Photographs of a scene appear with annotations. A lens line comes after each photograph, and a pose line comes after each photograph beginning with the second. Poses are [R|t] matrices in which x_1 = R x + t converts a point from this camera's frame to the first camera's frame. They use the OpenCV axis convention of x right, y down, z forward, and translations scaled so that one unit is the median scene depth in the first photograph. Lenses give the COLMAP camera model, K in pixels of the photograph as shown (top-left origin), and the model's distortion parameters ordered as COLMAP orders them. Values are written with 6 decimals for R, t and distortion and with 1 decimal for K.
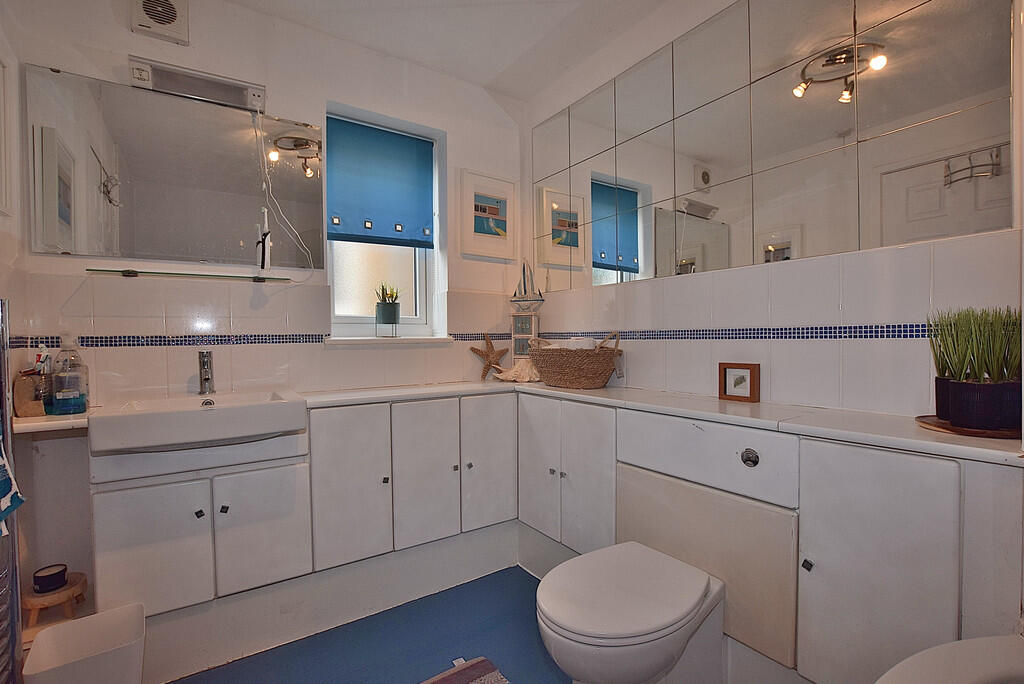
lens RADIAL K [[461.7, 0, 509.8], [0, 461.7, 342.7], [0, 0, 1]] dist [-0.034265, 0.003545]
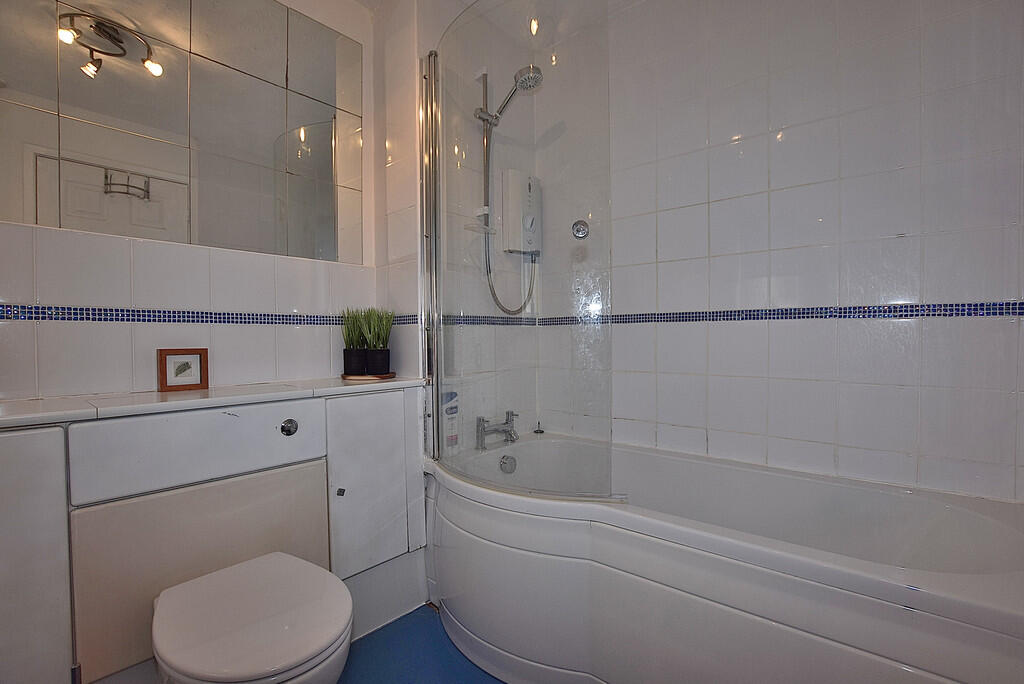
lens RADIAL K [[461.7, 0, 510.9], [0, 461.7, 341.3], [0, 0, 1]] dist [-0.034265, 0.003545]
pose [[-0.259074, 0.001565, 0.965856, -0.557108], [0.013842, 0.999902, 0.002093, 0.038091], [-0.965758, 0.013912, -0.259071, 0.620430]]
